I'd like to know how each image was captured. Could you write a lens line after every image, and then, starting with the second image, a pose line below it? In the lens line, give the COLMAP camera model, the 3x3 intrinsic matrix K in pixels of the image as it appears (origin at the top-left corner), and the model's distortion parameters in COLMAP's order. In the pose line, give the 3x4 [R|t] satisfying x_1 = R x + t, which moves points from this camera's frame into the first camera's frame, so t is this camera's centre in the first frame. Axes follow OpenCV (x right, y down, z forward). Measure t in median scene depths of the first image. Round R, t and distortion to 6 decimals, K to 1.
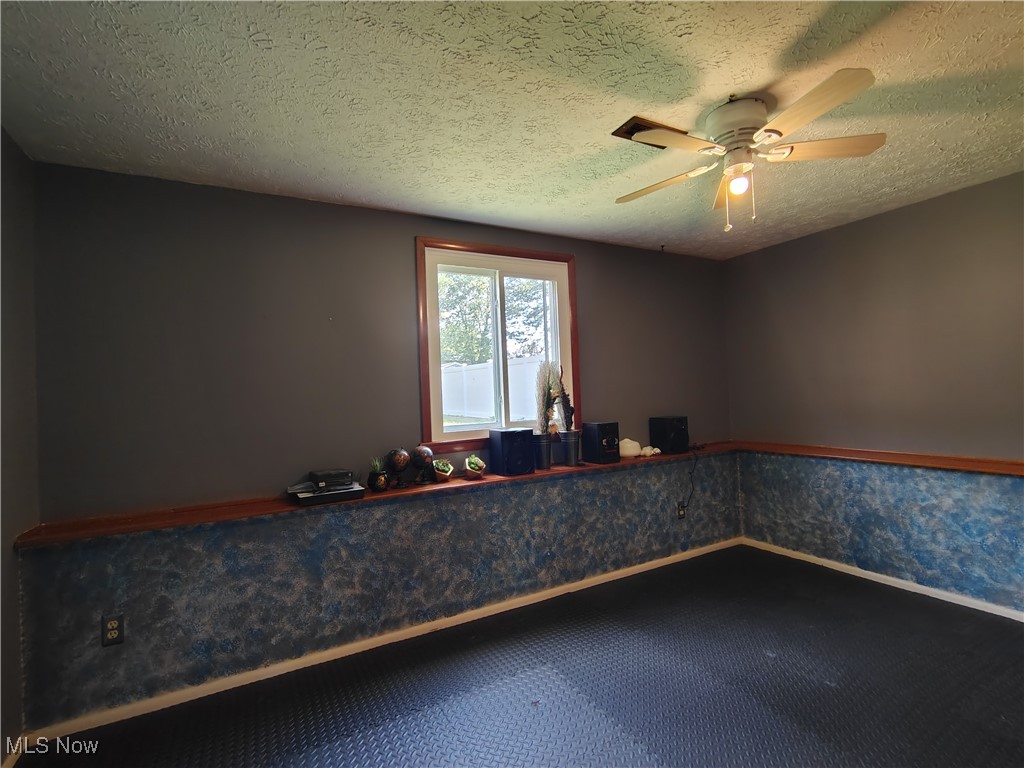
lens RADIAL K [[479.1, 0, 508.8], [0, 479.1, 386.8], [0, 0, 1]] dist [-0.012889, 0.005991]
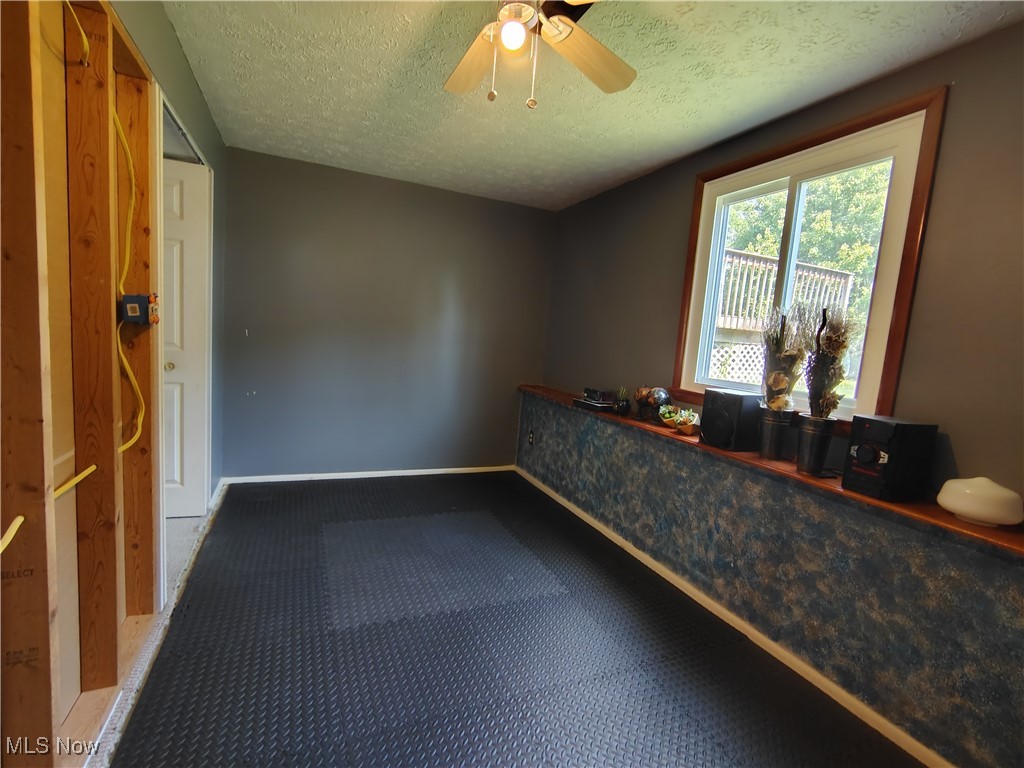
lens RADIAL K [[479.1, 0, 508.8], [0, 479.1, 386.8], [0, 0, 1]] dist [-0.012889, 0.005991]
pose [[-0.088105, 0.141970, -0.985942, 0.838107], [-0.063071, 0.987010, 0.147760, -0.011790], [0.994113, 0.075202, -0.078006, 0.719660]]
